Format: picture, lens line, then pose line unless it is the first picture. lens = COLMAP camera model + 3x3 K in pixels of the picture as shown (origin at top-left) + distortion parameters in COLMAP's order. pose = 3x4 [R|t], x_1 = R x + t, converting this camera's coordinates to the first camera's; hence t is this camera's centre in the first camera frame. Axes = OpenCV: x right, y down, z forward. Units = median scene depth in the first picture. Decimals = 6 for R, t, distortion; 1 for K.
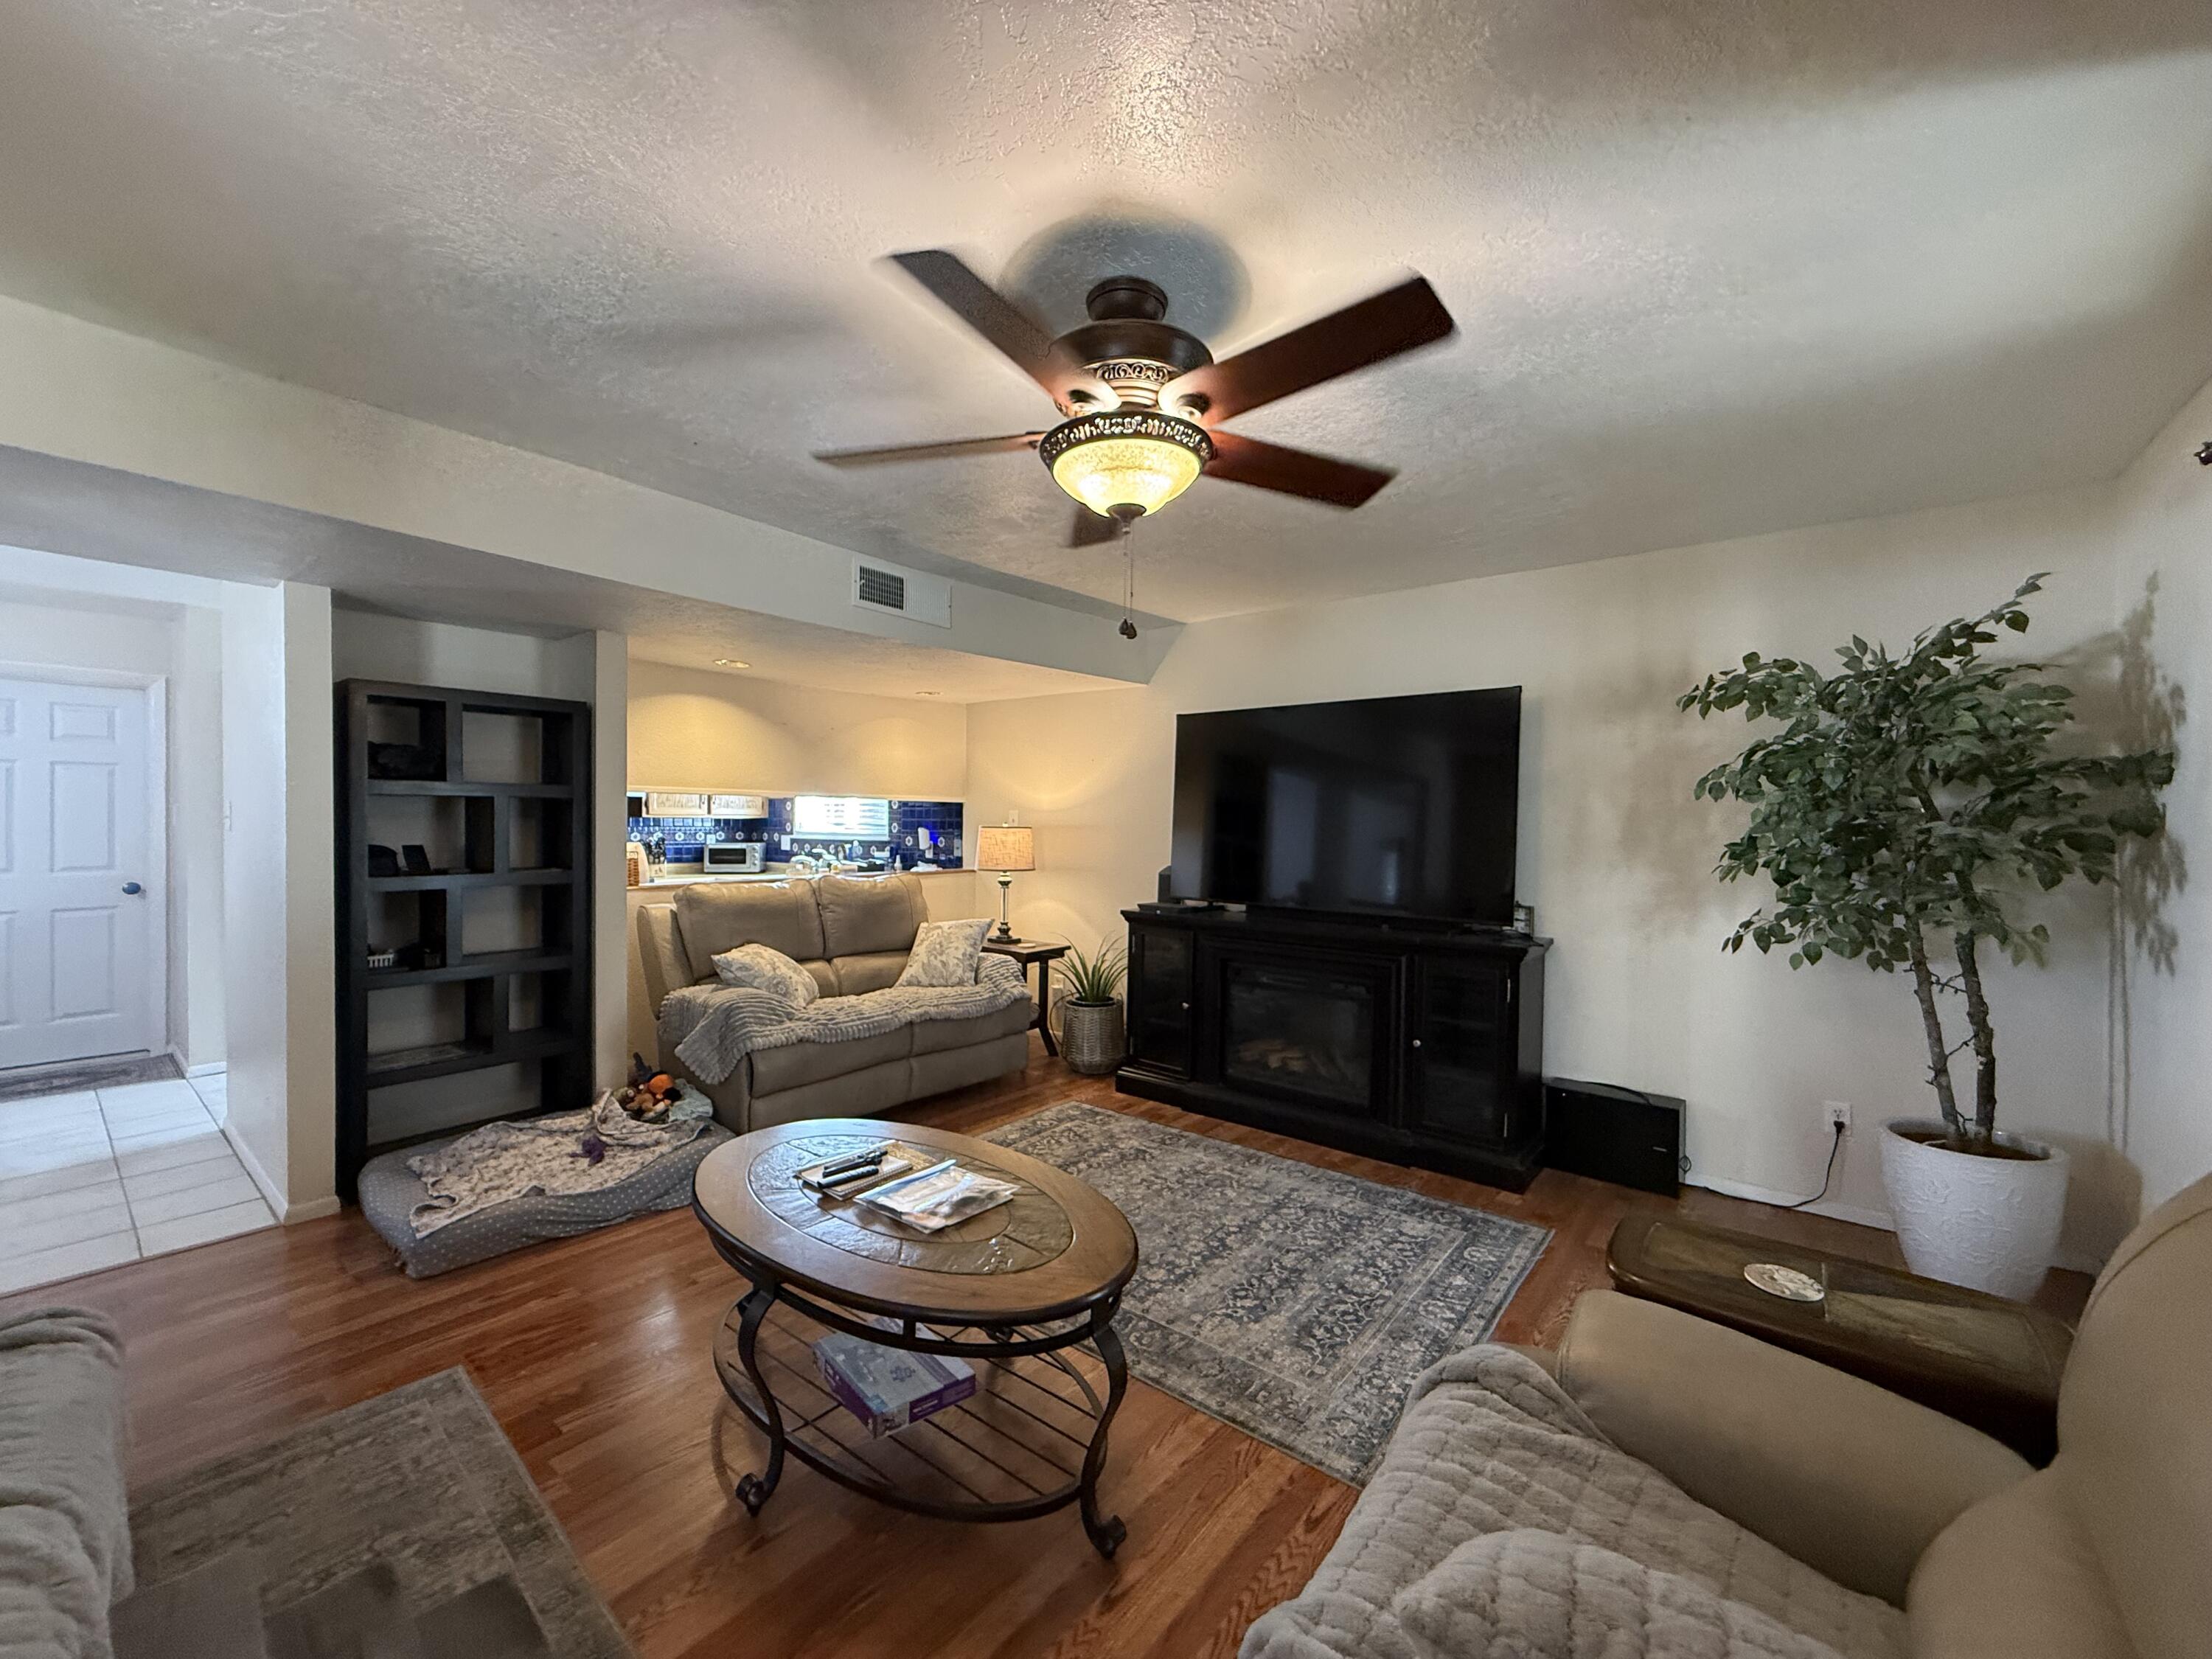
lens RADIAL K [[888.9, 0, 1102.8], [0, 888.9, 822.1], [0, 0, 1]] dist [0.001993, 0.000604]
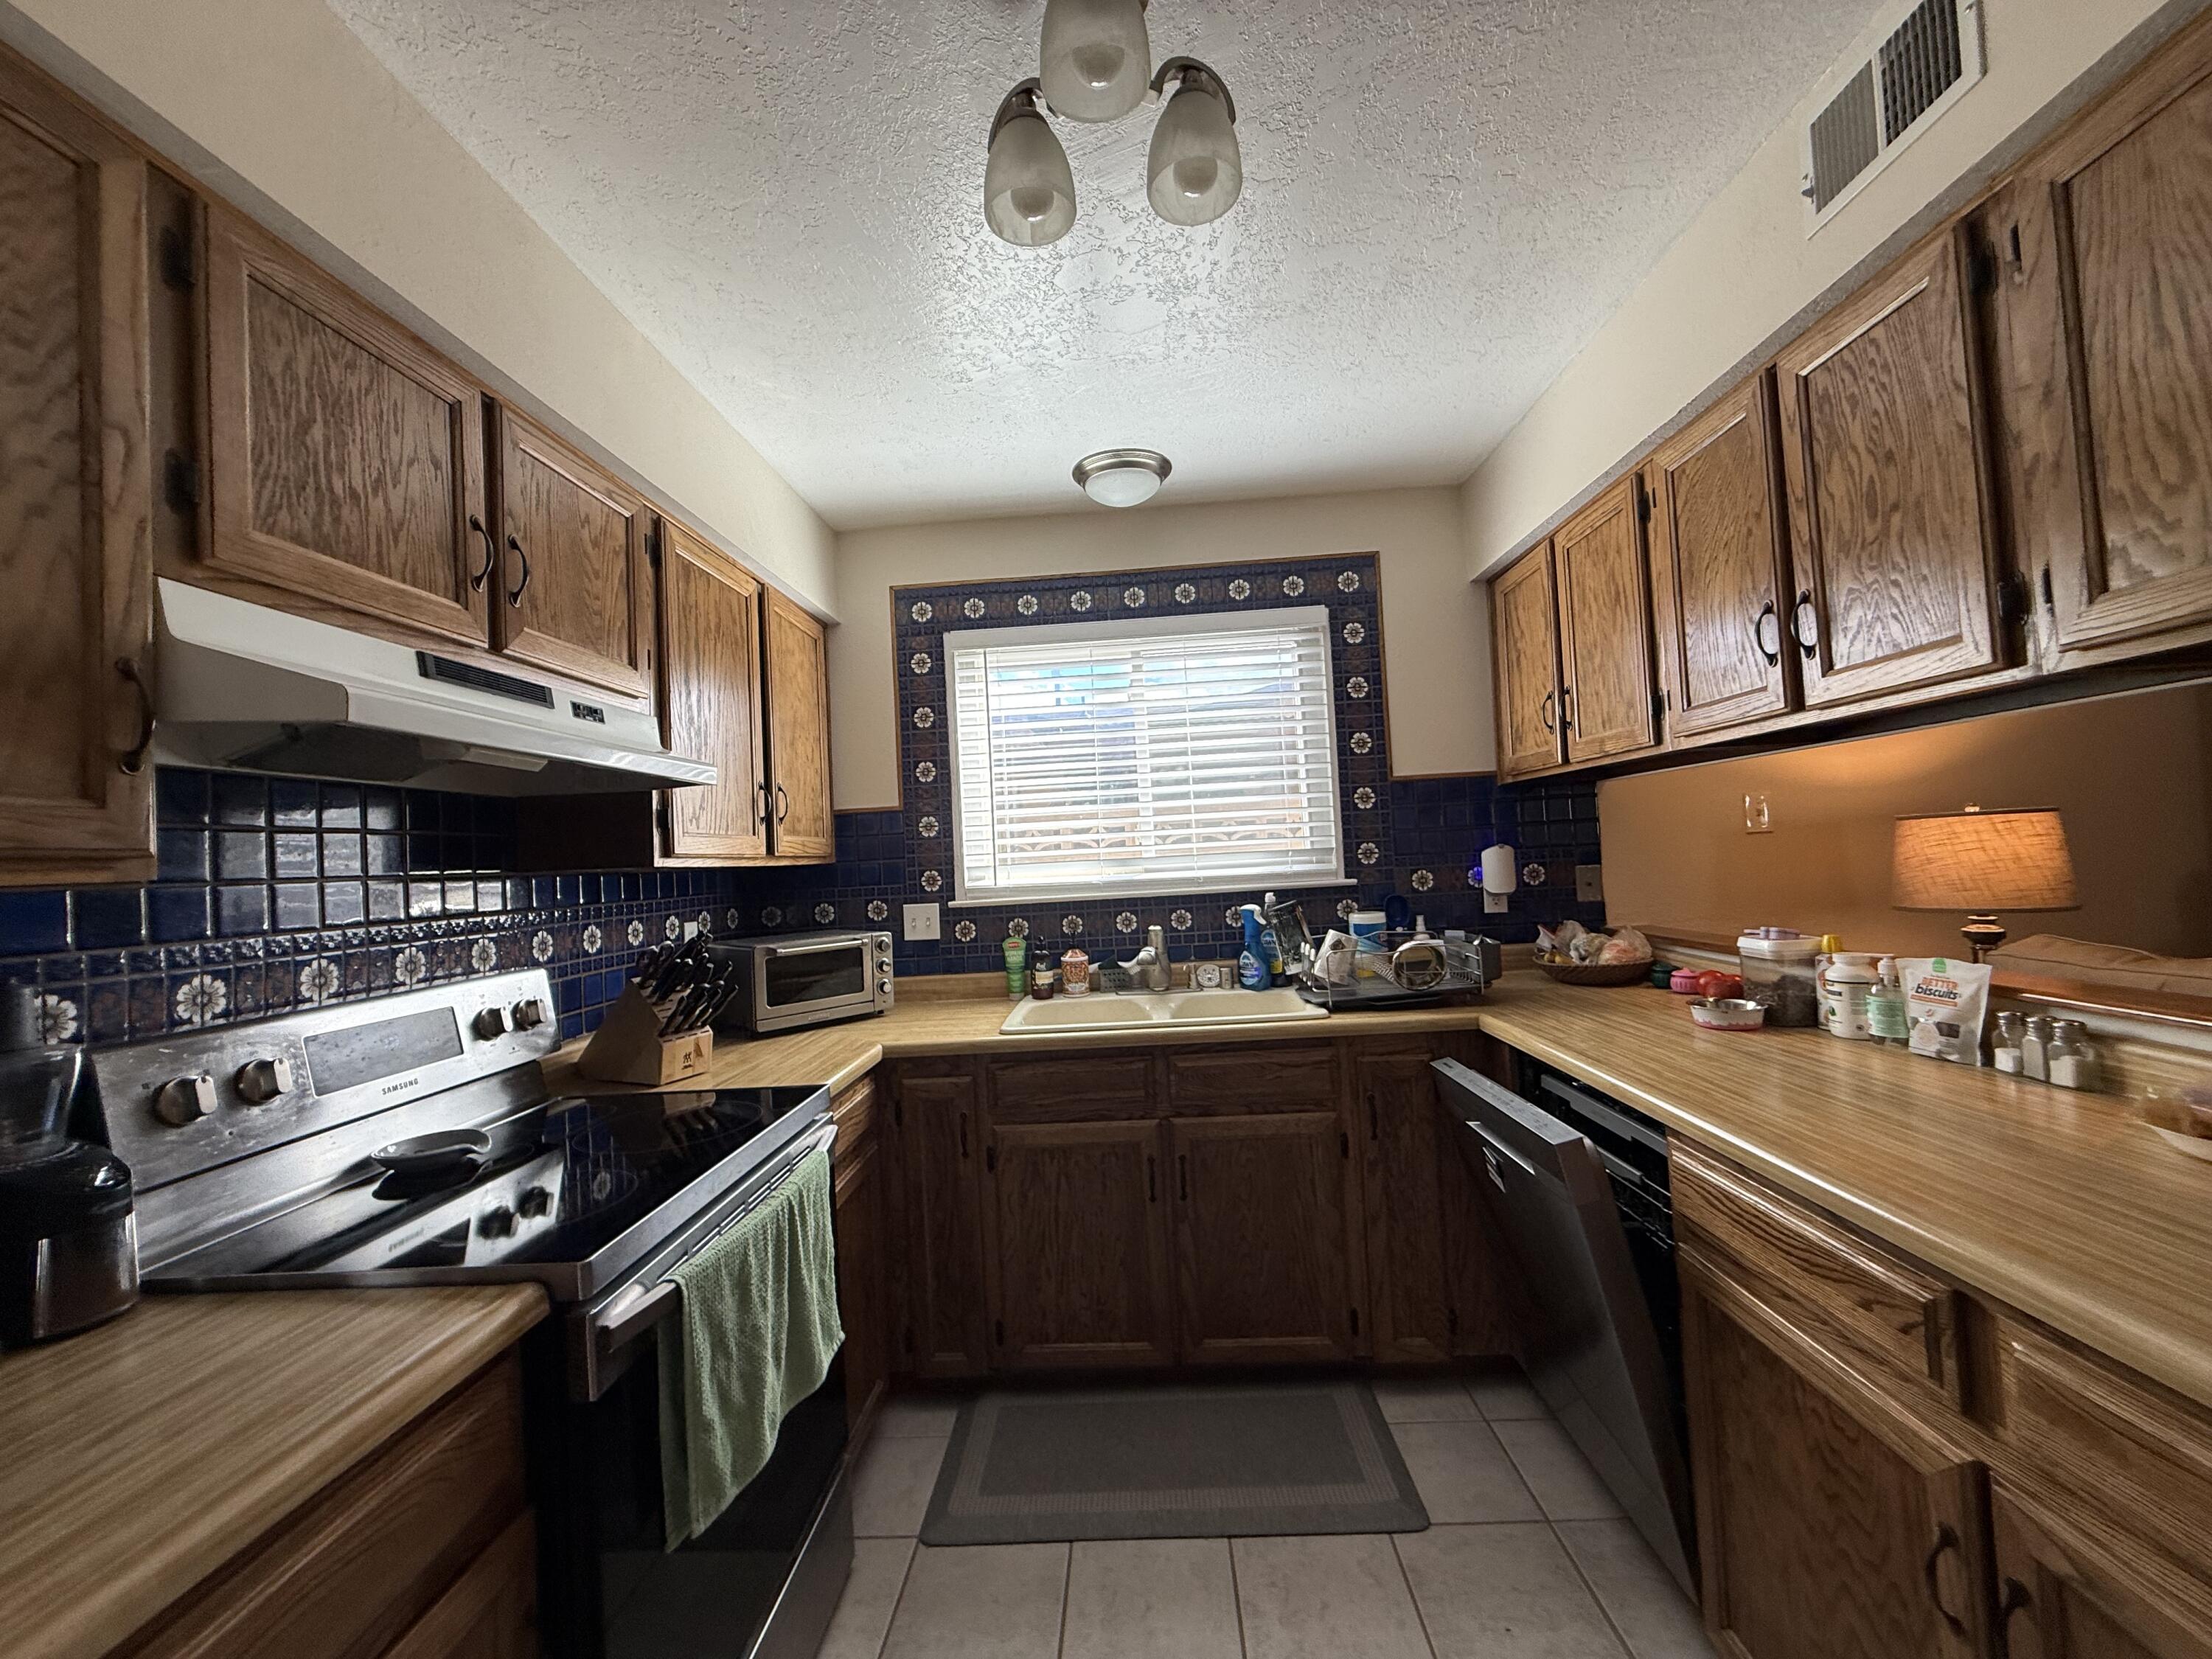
lens RADIAL K [[888.9, 0, 1098.0], [0, 888.9, 823.3], [0, 0, 1]] dist [0.001993, 0.000604]
pose [[0.806310, -0.027427, 0.590858, -0.561418], [0.064392, 0.997058, -0.041590, 0.000992], [-0.587978, 0.071581, 0.805703, 0.682934]]
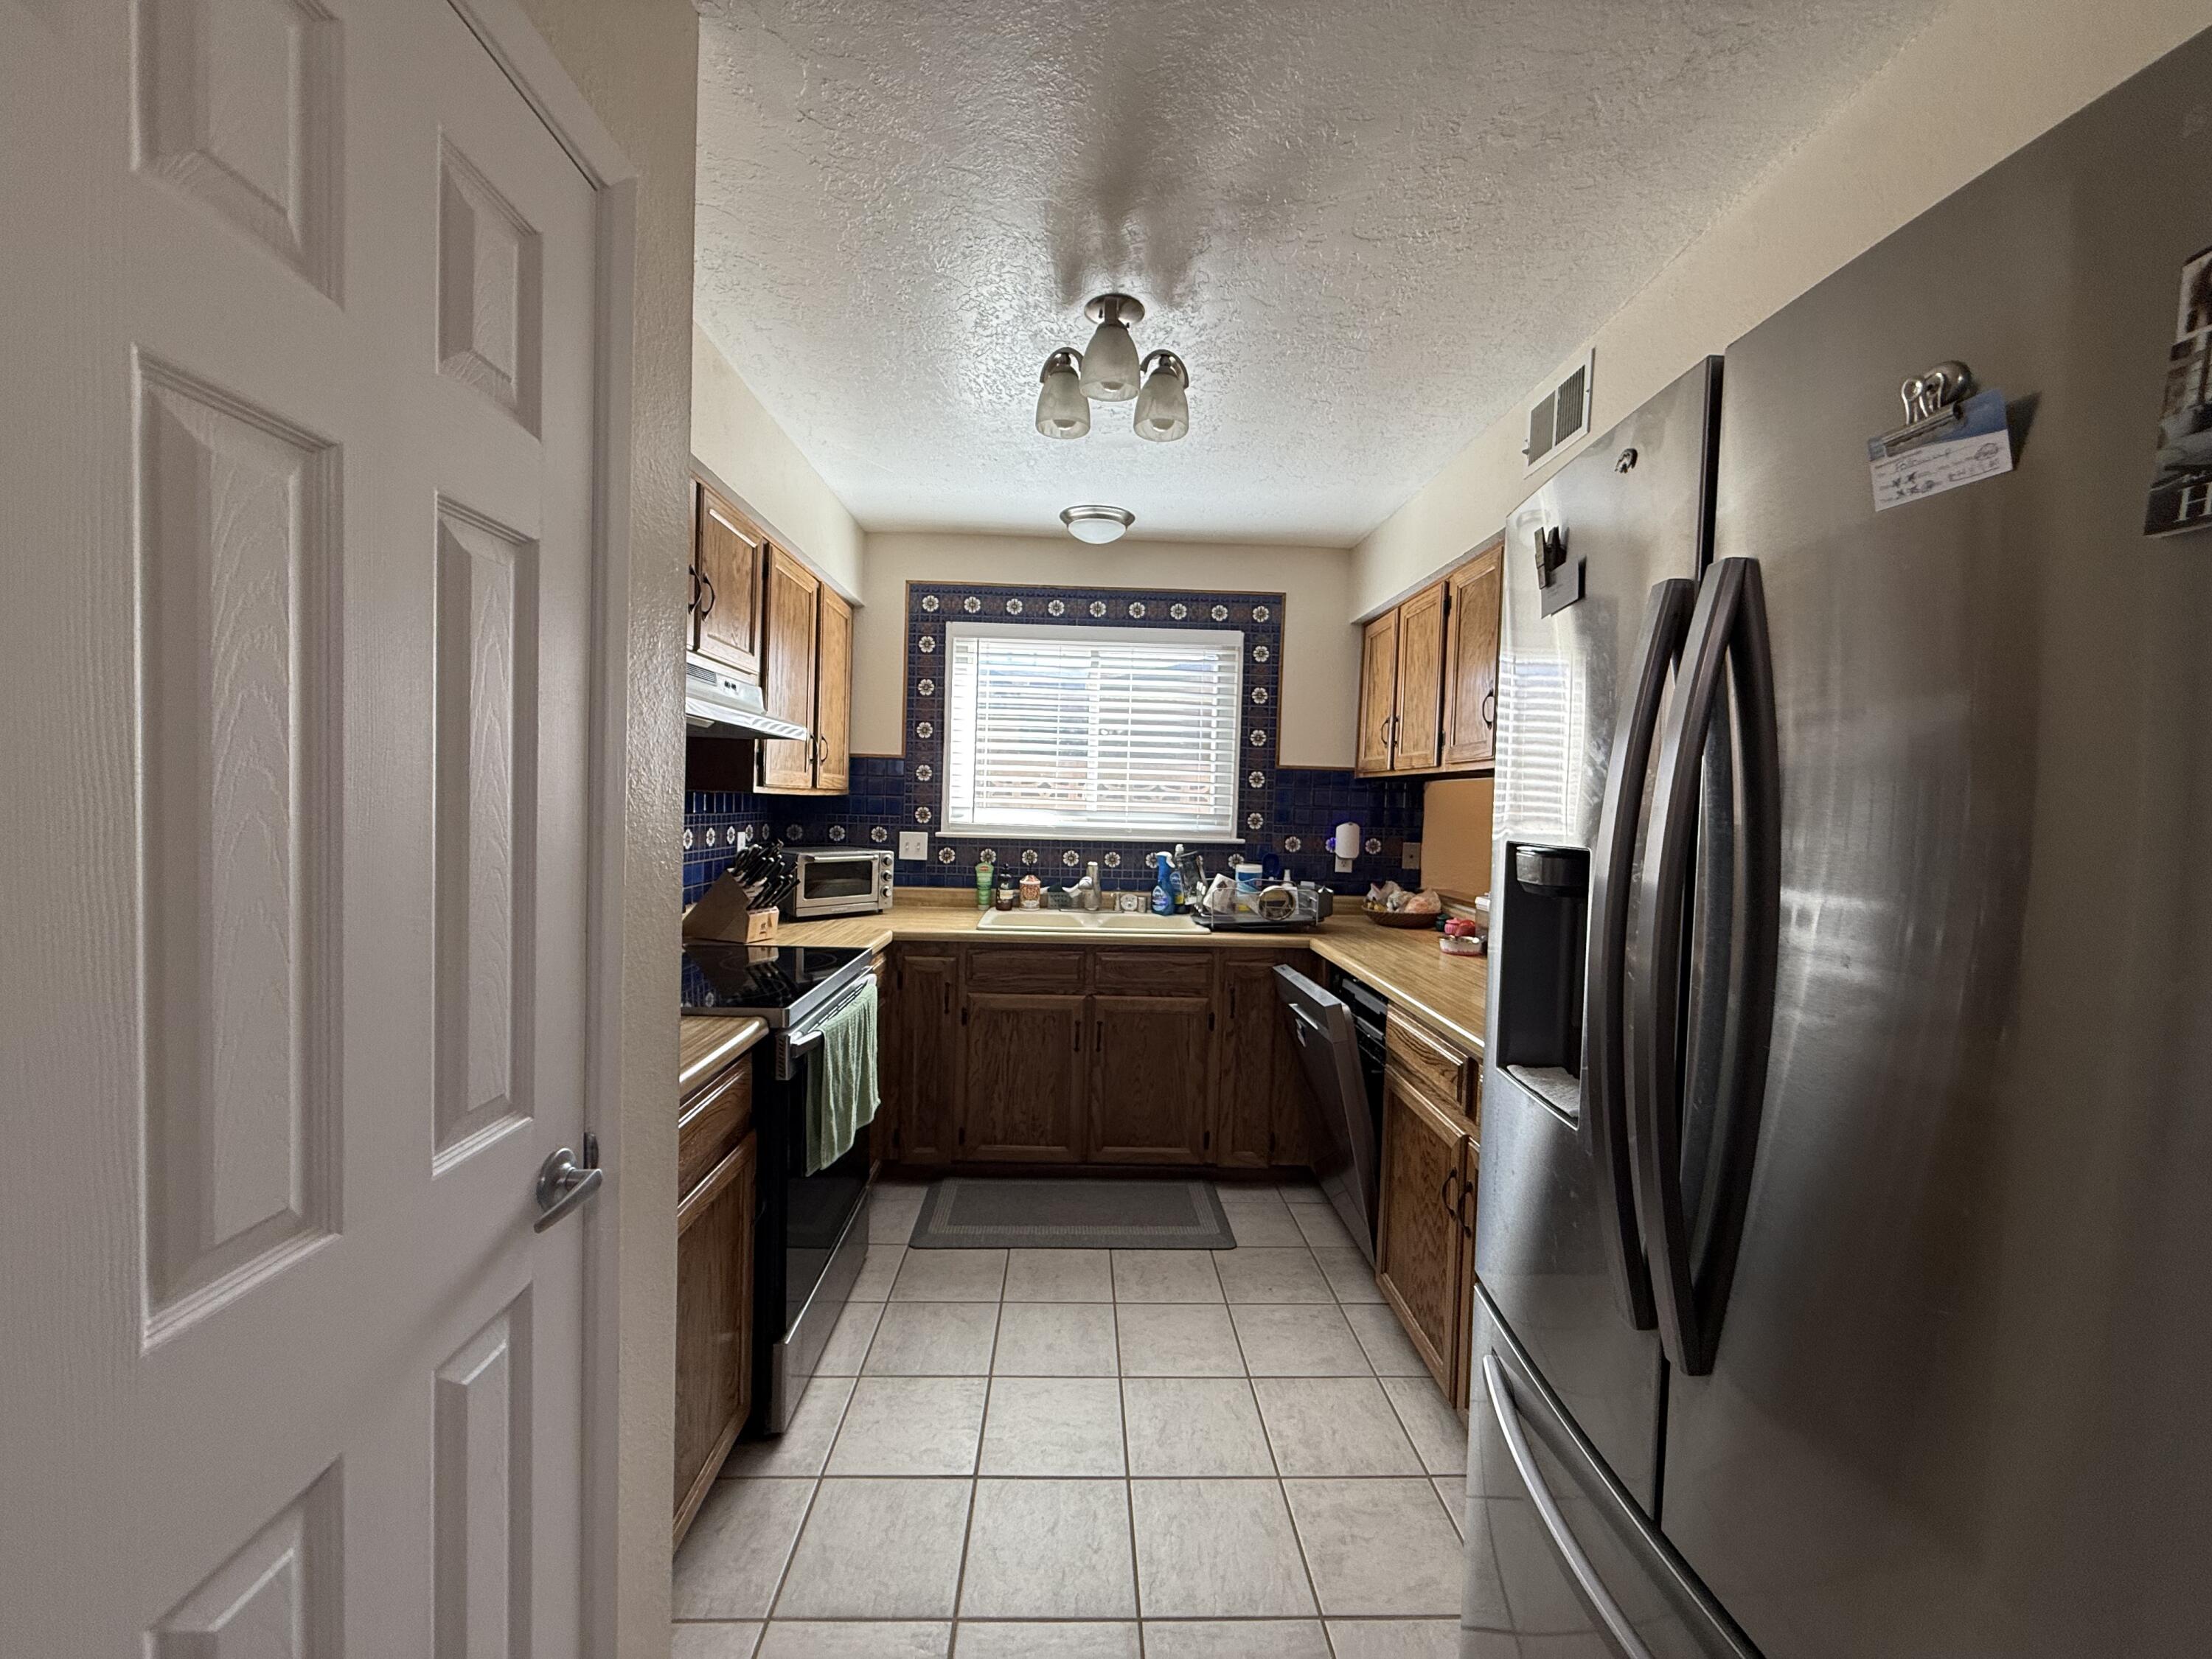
lens RADIAL K [[888.9, 0, 1102.9], [0, 888.9, 821.2], [0, 0, 1]] dist [0.001993, 0.000604]
pose [[0.757399, -0.000438, 0.652953, -0.648510], [-0.018078, 0.999602, 0.021641, -0.004306], [-0.652702, -0.028195, 0.757090, 0.587144]]
